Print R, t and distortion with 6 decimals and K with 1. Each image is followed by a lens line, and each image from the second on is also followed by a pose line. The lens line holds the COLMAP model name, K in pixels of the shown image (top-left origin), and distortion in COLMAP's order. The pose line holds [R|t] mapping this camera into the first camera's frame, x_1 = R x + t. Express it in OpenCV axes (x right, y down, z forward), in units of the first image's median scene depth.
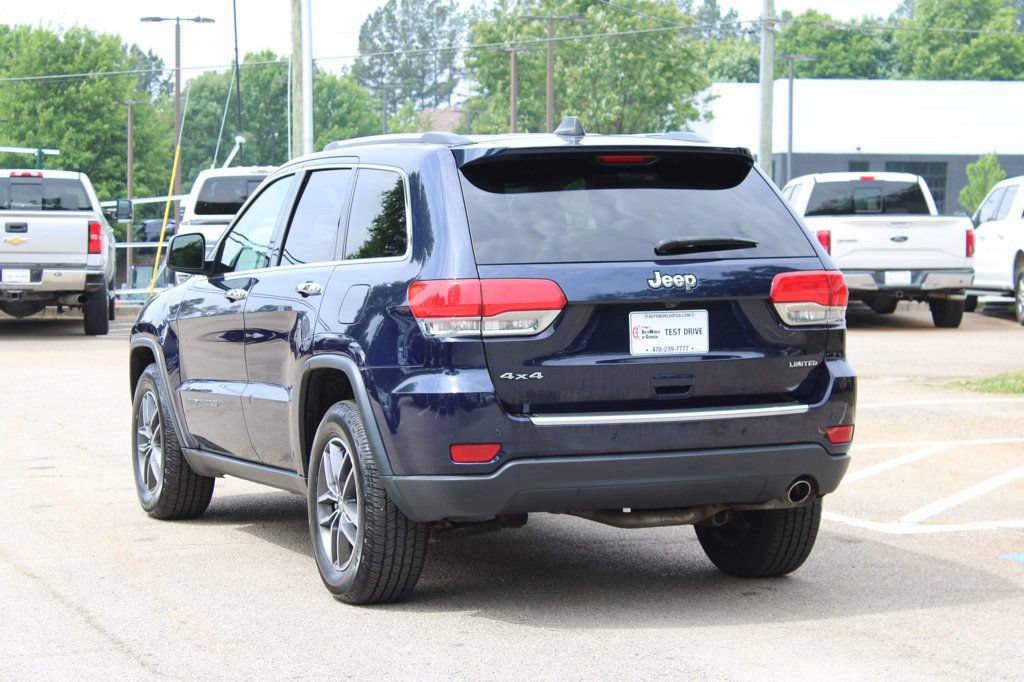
lens RADIAL K [[2432.1, 0, 512.0], [0, 2432.1, 341.0], [0, 0, 1]] dist [0.054857, 0.319539]
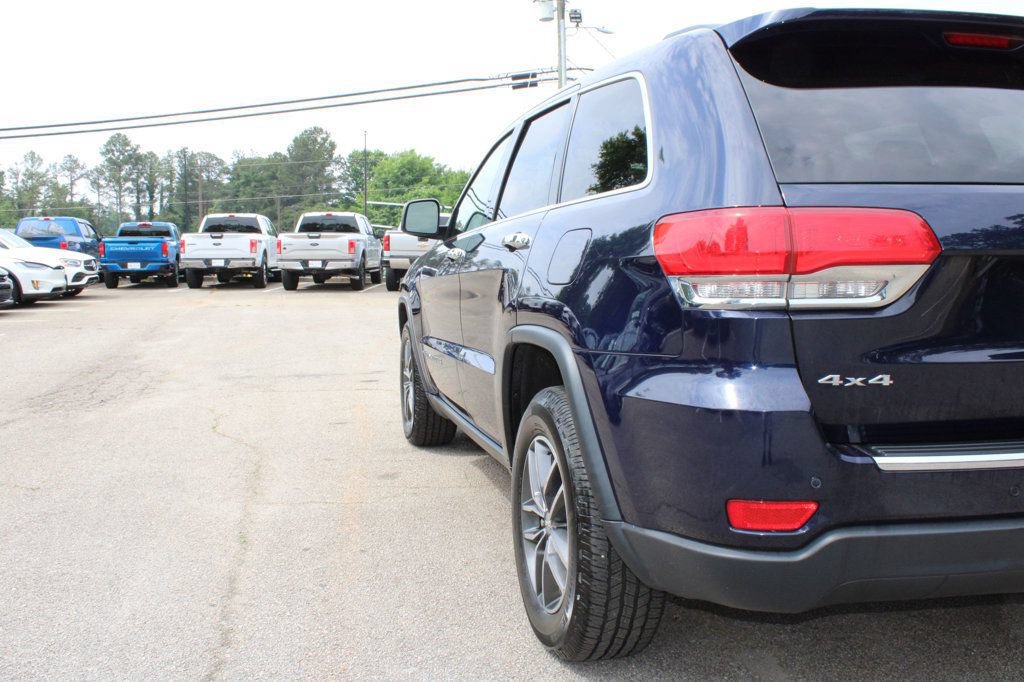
lens RADIAL K [[920.9, 0, 509.0], [0, 920.9, 333.9], [0, 0, 1]] dist [-0.151953, 0.144025]
pose [[0.988952, 0.018564, -0.147067, -0.042869], [-0.012101, 0.998926, 0.044715, -0.004602], [0.147739, -0.042441, 0.988115, 0.740526]]
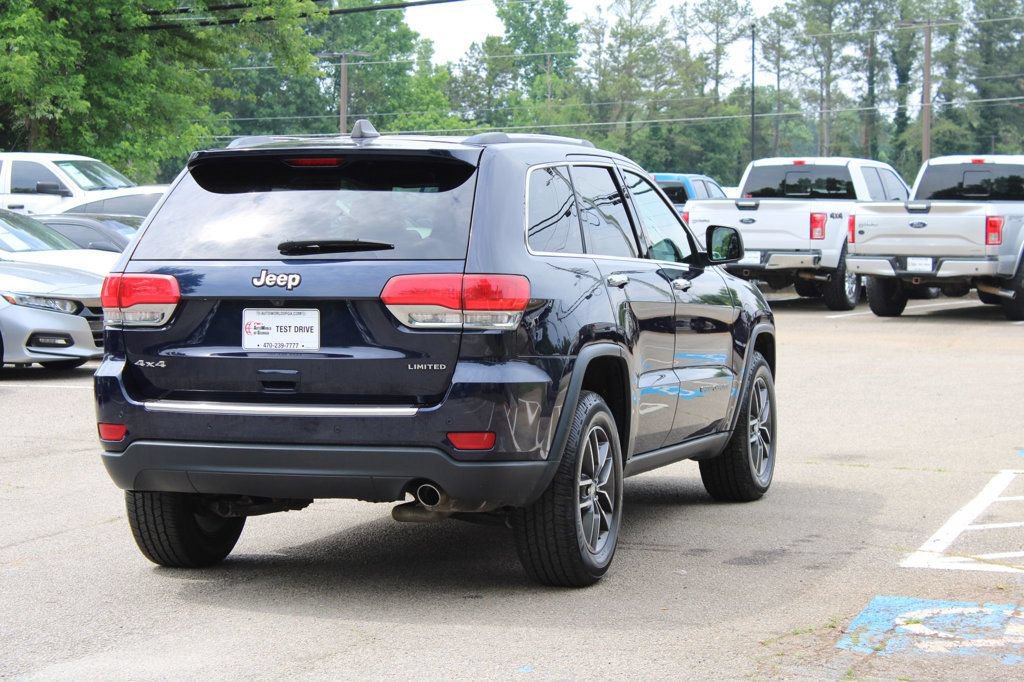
lens RADIAL K [[2432.1, 0, 512.0], [0, 2432.1, 341.0], [0, 0, 1]] dist [0.054857, 0.319539]
pose [[0.763905, 0.043057, -0.643891, 0.782726], [-0.038209, 0.999039, 0.021476, -0.023866], [0.644197, 0.008197, 0.764816, 0.260232]]
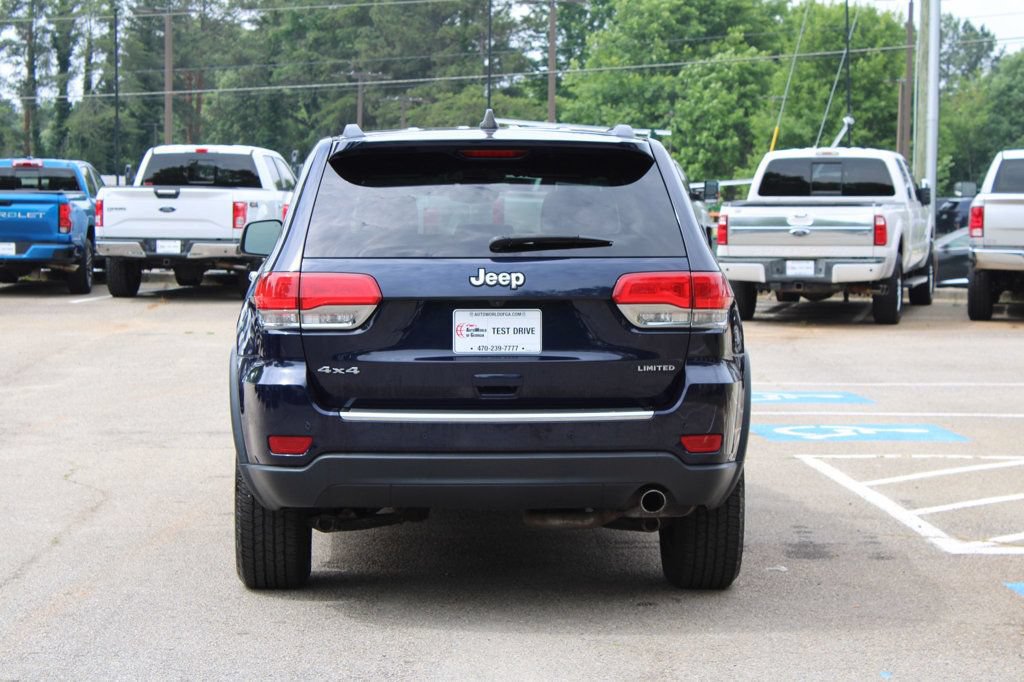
lens RADIAL K [[2432.1, 0, 512.0], [0, 2432.1, 341.0], [0, 0, 1]] dist [0.054857, 0.319539]
pose [[0.941341, 0.033059, -0.335834, 0.386355], [-0.029841, 0.999446, 0.014741, -0.013766], [0.336136, -0.003855, 0.941806, 0.076519]]
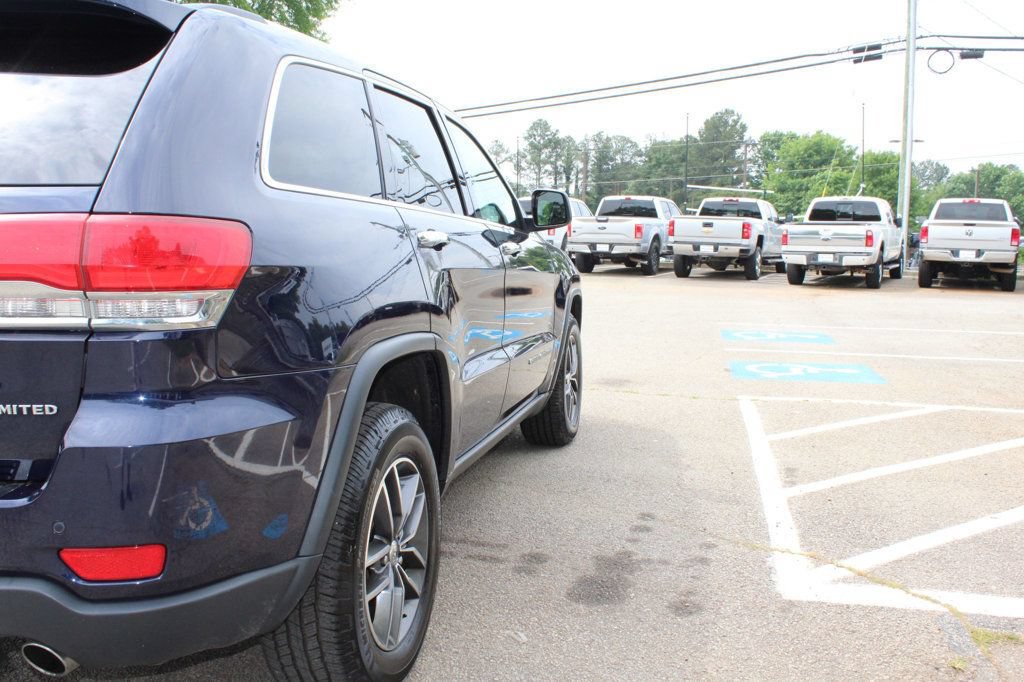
lens RADIAL K [[920.9, 0, 509.0], [0, 920.9, 333.9], [0, 0, 1]] dist [-0.151953, 0.144025]
pose [[0.823849, 0.079152, -0.561256, 0.293842], [-0.043644, 0.996120, 0.076416, -0.022799], [0.565127, -0.038460, 0.824107, 0.907162]]
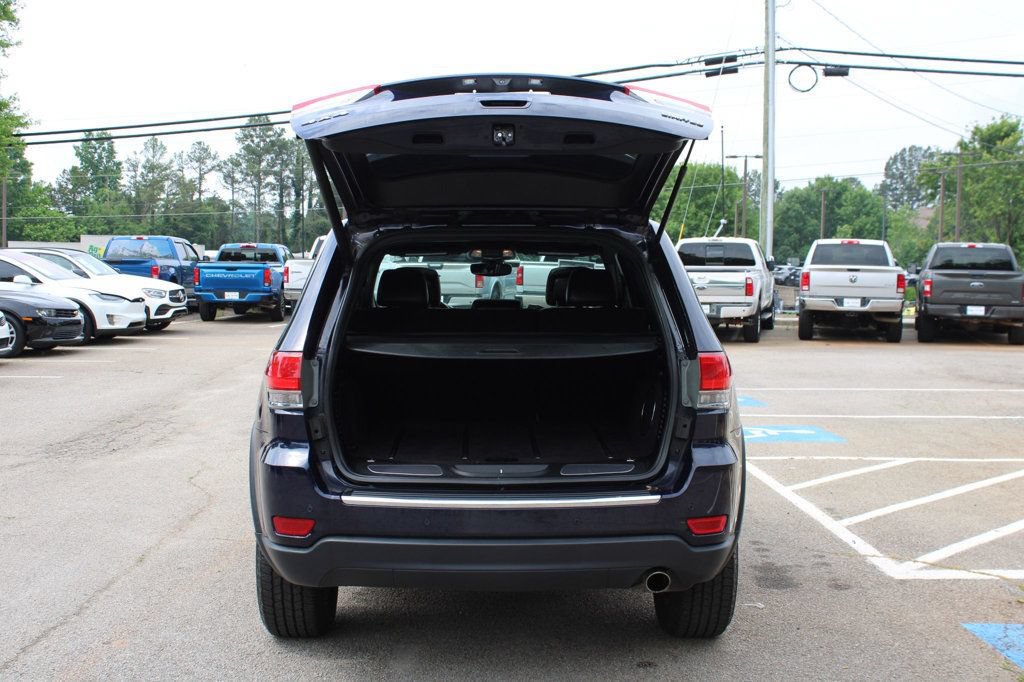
lens RADIAL K [[1244.4, 0, 512.0], [0, 1244.4, 341.0], [0, 0, 1]] dist [-0.075307, 0.048412]
pose [[0.936316, 0.037061, -0.349197, 0.231246], [-0.032663, 0.999296, 0.018475, -0.040218], [0.349636, -0.005893, 0.936867, 0.522927]]
